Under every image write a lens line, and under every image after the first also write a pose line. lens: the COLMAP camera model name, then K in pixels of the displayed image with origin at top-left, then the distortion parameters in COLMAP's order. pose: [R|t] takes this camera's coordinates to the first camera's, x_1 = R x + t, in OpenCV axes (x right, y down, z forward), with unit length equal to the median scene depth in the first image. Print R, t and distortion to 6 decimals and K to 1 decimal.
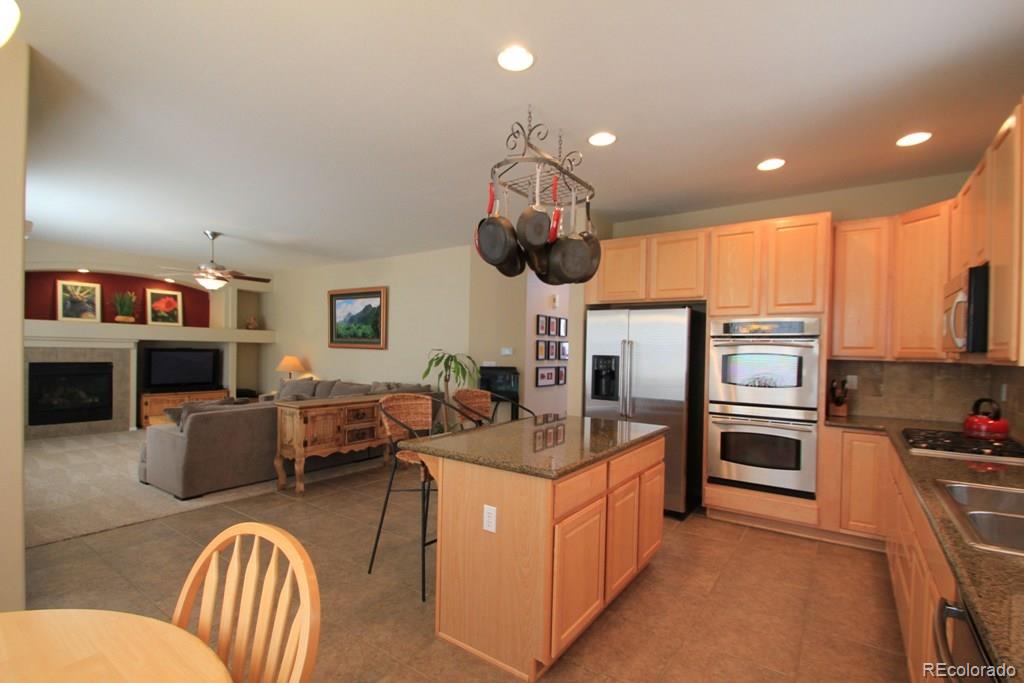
lens RADIAL K [[476.5, 0, 507.6], [0, 476.5, 356.5], [0, 0, 1]] dist [0.004703, -0.009176]
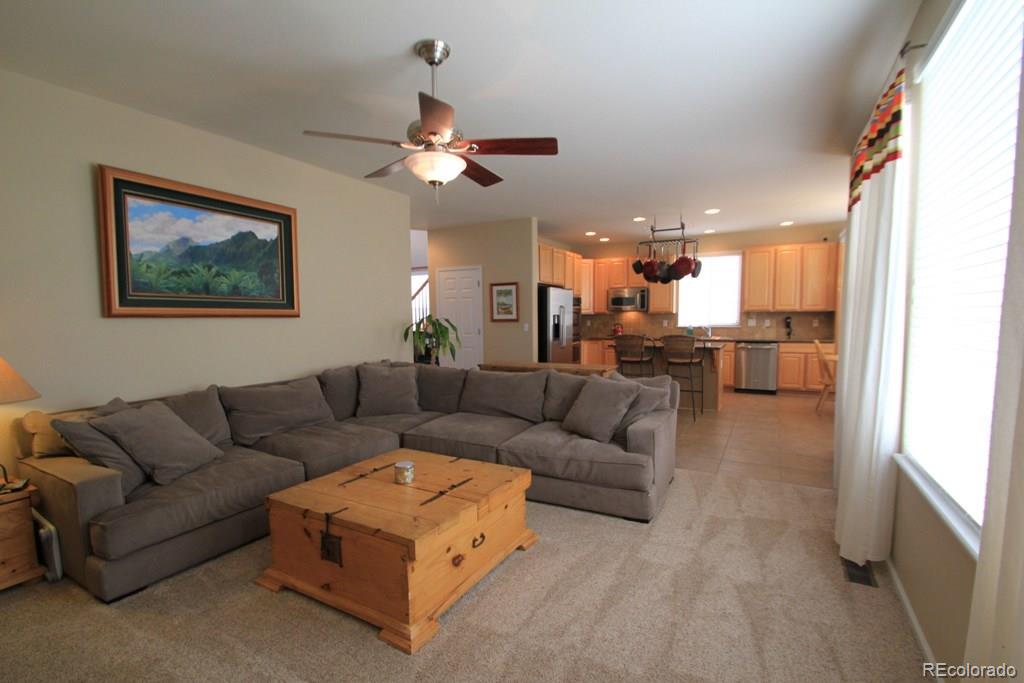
lens RADIAL K [[476.5, 0, 507.6], [0, 476.5, 356.5], [0, 0, 1]] dist [0.004703, -0.009176]
pose [[-0.102189, -0.102040, 0.989518, -0.864734], [0.014871, 0.994457, 0.104085, -0.023932], [-0.994654, 0.025351, -0.100105, 0.788124]]
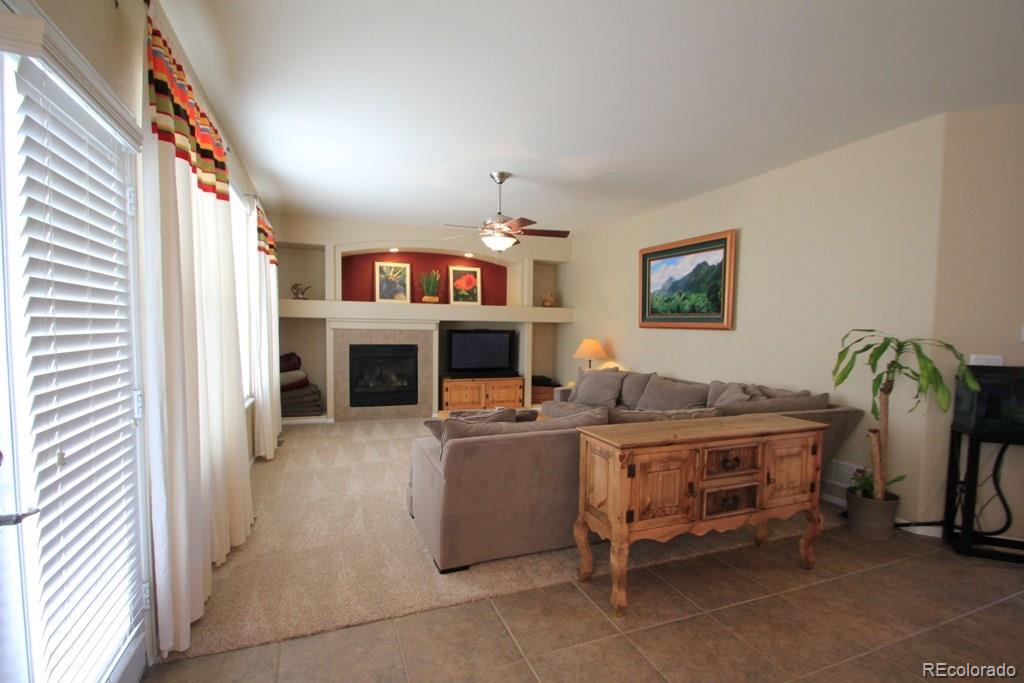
lens RADIAL K [[476.5, 0, 507.6], [0, 476.5, 356.5], [0, 0, 1]] dist [0.004703, -0.009176]
pose [[0.833636, 0.026870, -0.551660, -0.151213], [-0.003851, 0.999074, 0.042843, -0.005388], [0.552301, -0.033591, 0.832968, 0.299811]]
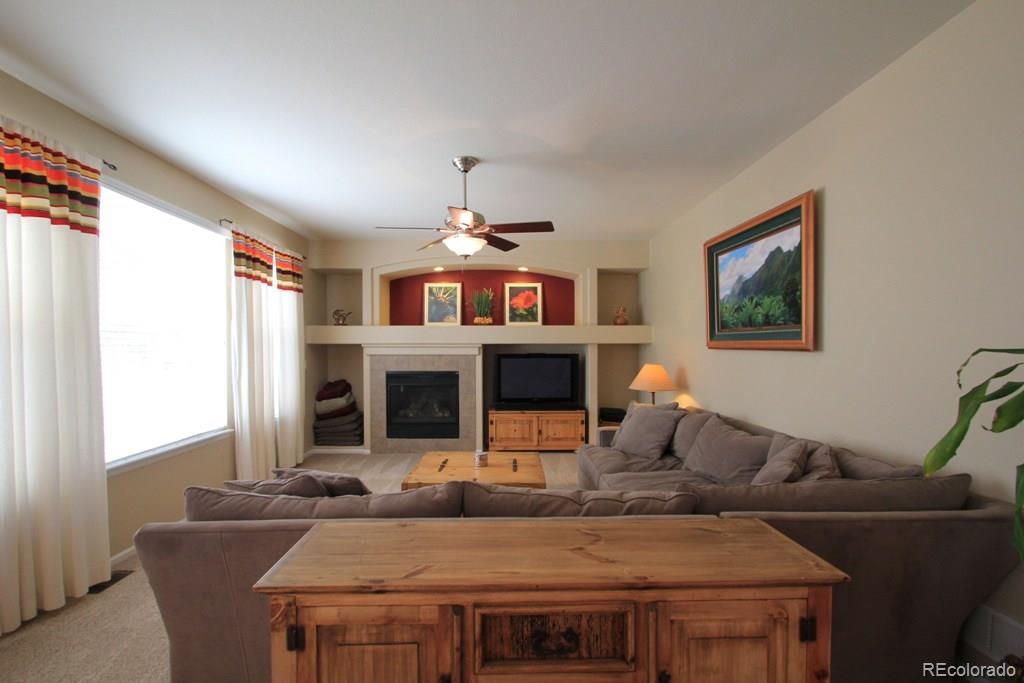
lens RADIAL K [[476.5, 0, 507.6], [0, 476.5, 356.5], [0, 0, 1]] dist [0.004703, -0.009176]
pose [[0.592388, -0.007166, -0.805621, -0.087550], [0.005527, 0.999973, -0.004831, -0.009415], [0.805634, -0.001590, 0.592411, 0.553060]]
